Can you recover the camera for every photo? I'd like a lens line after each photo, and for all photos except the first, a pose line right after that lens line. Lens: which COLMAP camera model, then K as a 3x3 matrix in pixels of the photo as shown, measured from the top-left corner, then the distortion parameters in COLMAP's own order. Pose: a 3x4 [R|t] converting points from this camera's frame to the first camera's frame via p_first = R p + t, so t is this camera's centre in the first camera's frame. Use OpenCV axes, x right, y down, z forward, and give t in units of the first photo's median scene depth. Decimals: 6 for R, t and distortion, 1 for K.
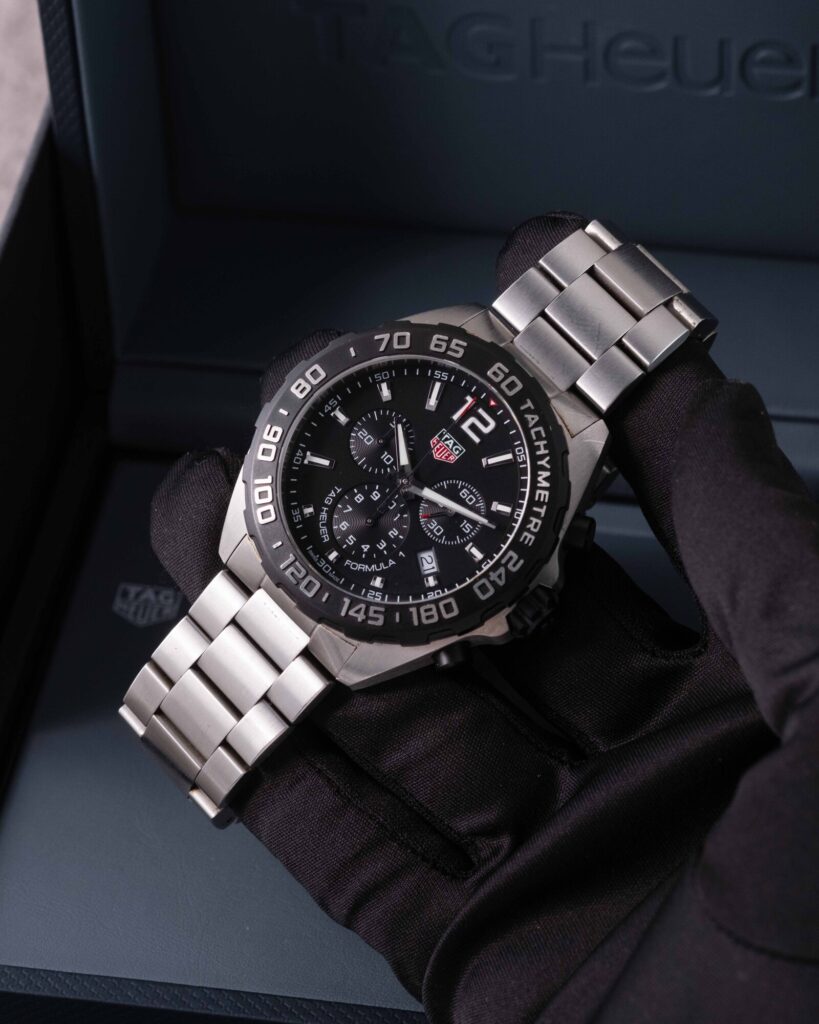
lens RADIAL K [[4118.7, 0, 410.3], [0, 4118.7, 509.6], [0, 0, 1]] dist [0.069067, 0.000000]
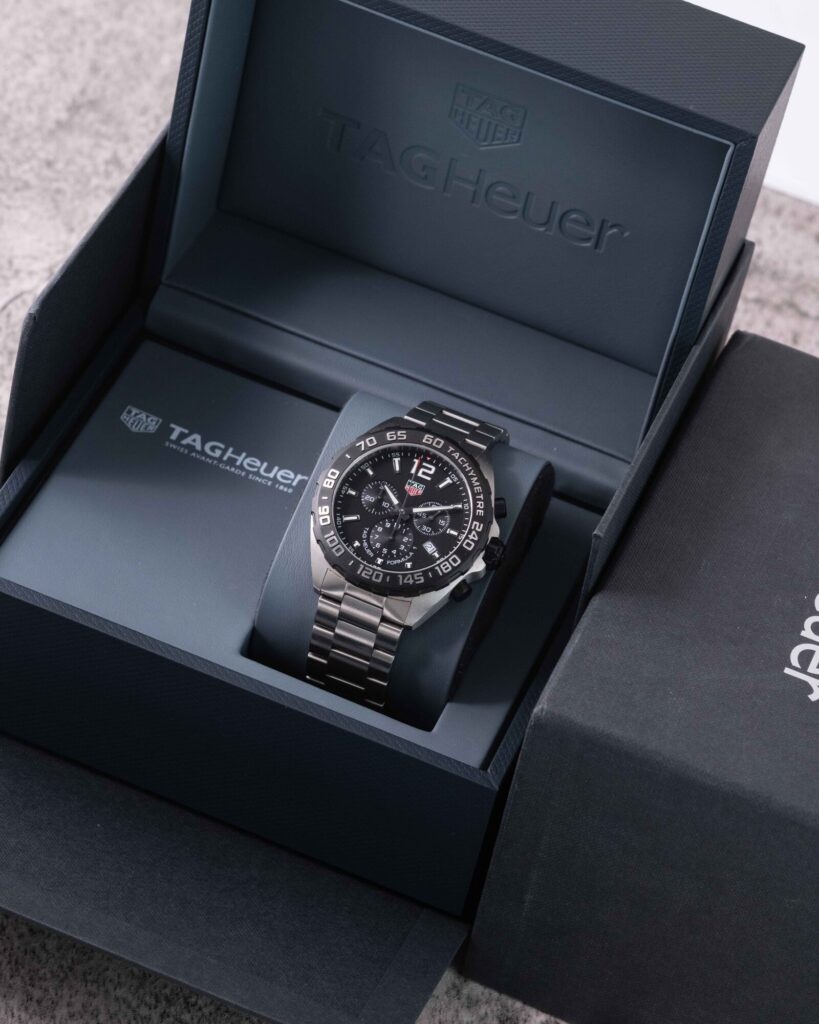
lens RADIAL K [[4118.7, 0, 410.5], [0, 4118.7, 515.5], [0, 0, 1]] dist [0.069067, 0.000000]
pose [[0.910689, -0.303035, 0.280740, -0.510297], [0.351512, 0.925457, -0.141312, 0.254101], [-0.216991, 0.227375, 0.949324, -0.731005]]
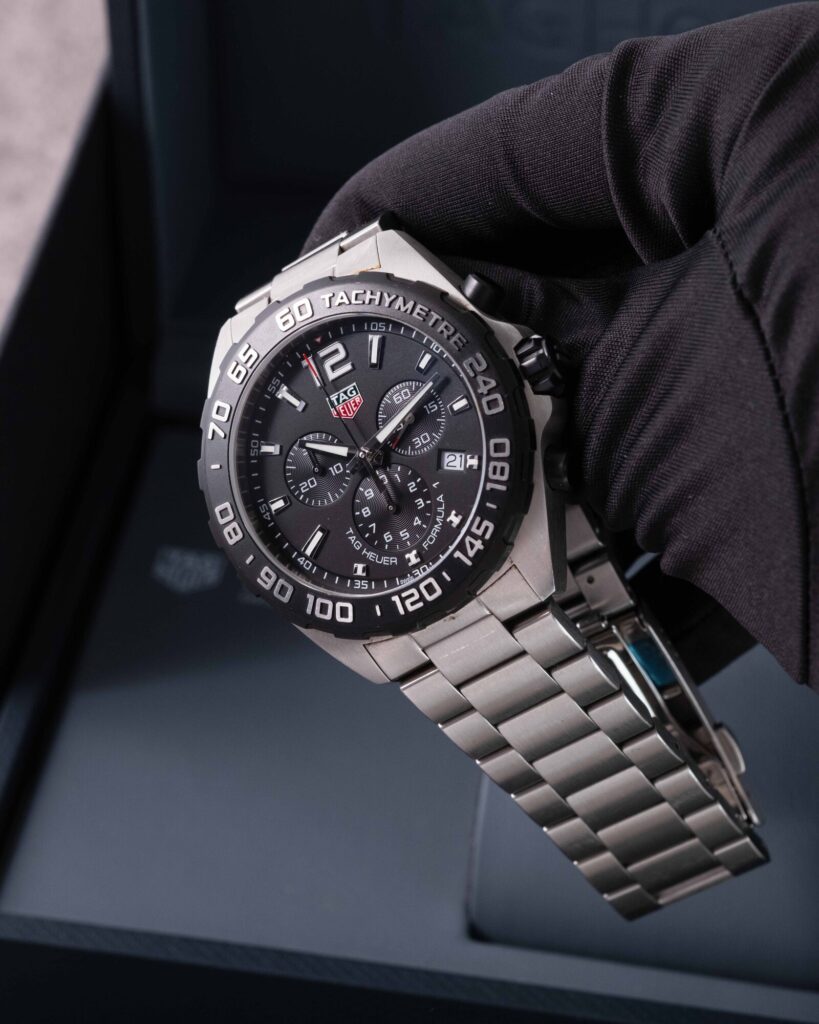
lens RADIAL K [[4118.7, 0, 411.3], [0, 4118.7, 512.8], [0, 0, 1]] dist [0.069067, 0.000000]
pose [[0.337535, -0.940045, 0.048846, -0.053599], [0.928225, 0.323770, -0.183222, 0.172676], [0.156422, 0.107184, 0.981857, 0.115842]]
